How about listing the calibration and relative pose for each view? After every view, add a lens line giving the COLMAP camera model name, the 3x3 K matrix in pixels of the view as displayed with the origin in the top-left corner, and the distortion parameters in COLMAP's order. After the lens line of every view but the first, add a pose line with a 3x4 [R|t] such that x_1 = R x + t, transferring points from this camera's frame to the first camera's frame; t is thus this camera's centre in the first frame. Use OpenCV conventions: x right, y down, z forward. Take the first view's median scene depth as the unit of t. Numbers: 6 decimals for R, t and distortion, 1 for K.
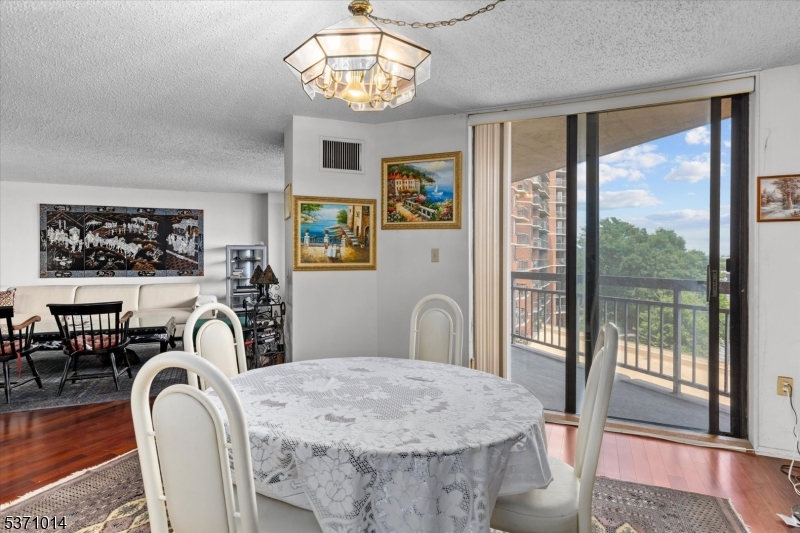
lens RADIAL K [[420.2, 0, 396.8], [0, 420.2, 263.3], [0, 0, 1]] dist [0.002920, 0.000874]
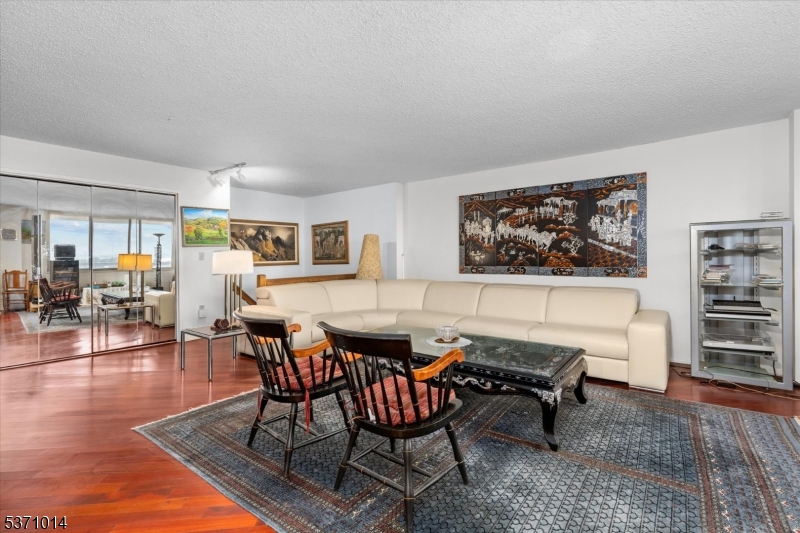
lens RADIAL K [[363.6, 0, 397.1], [0, 363.6, 260.5], [0, 0, 1]] dist [0.002903, 0.000406]
pose [[0.494237, -0.000526, -0.869327, -0.182153], [-0.003406, 0.999991, -0.002542, 0.007588], [0.869321, 0.004217, 0.494230, 0.434222]]
